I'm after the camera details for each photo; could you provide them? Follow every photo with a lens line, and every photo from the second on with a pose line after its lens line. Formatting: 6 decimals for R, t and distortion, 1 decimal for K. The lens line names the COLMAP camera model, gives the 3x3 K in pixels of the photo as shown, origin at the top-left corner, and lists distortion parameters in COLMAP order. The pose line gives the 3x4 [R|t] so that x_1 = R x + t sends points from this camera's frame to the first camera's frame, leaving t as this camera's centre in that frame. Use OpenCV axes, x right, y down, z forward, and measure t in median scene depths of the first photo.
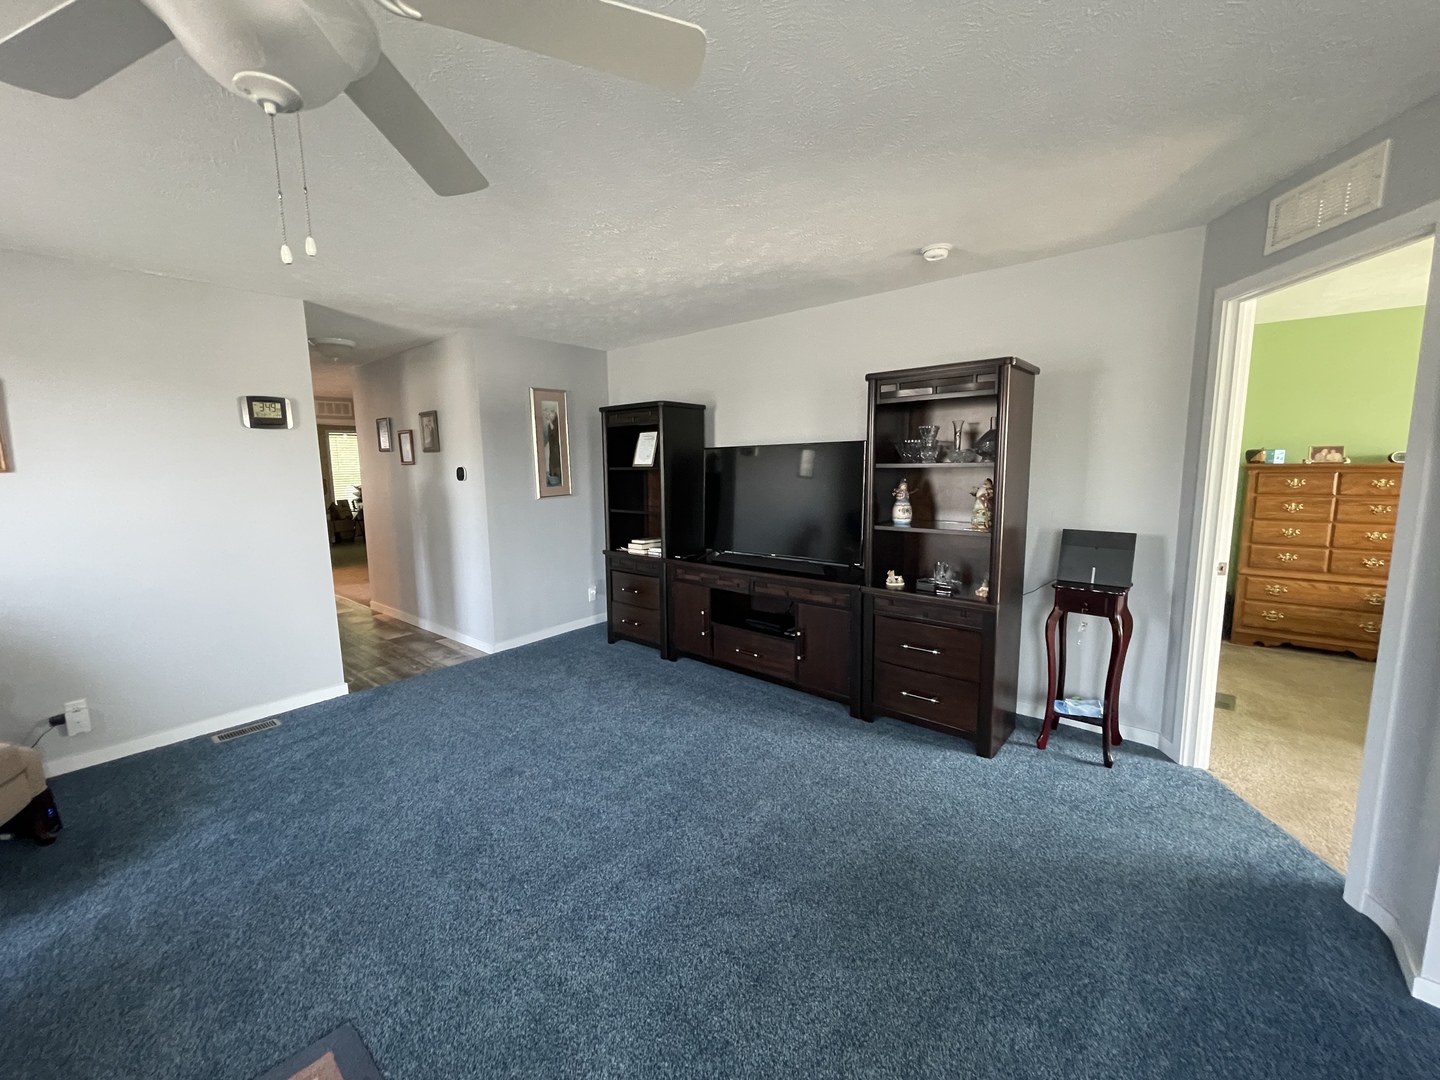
lens RADIAL K [[570.9, 0, 711.8], [0, 570.9, 538.4], [0, 0, 1]] dist [-0.002553, -0.001777]
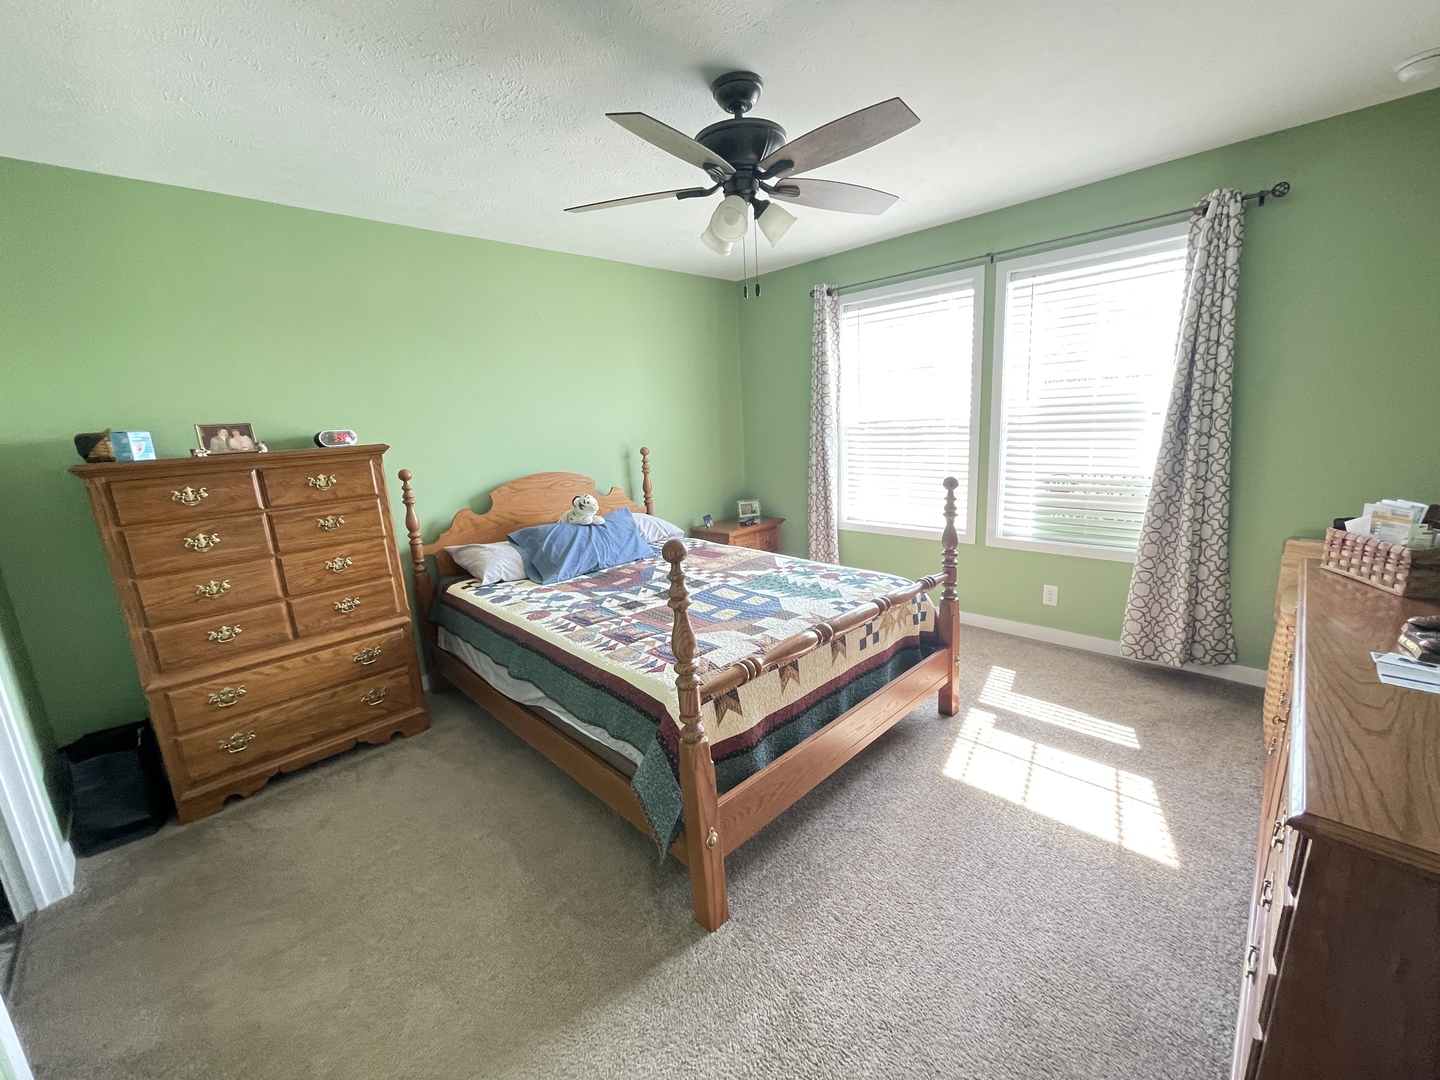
lens RADIAL K [[570.9, 0, 714.2], [0, 570.9, 541.5], [0, 0, 1]] dist [-0.002553, -0.001777]
pose [[0.114111, -0.202071, 0.972700, 0.579996], [0.182100, 0.966762, 0.179474, -0.064395], [-0.976636, 0.156649, 0.147116, 0.472782]]
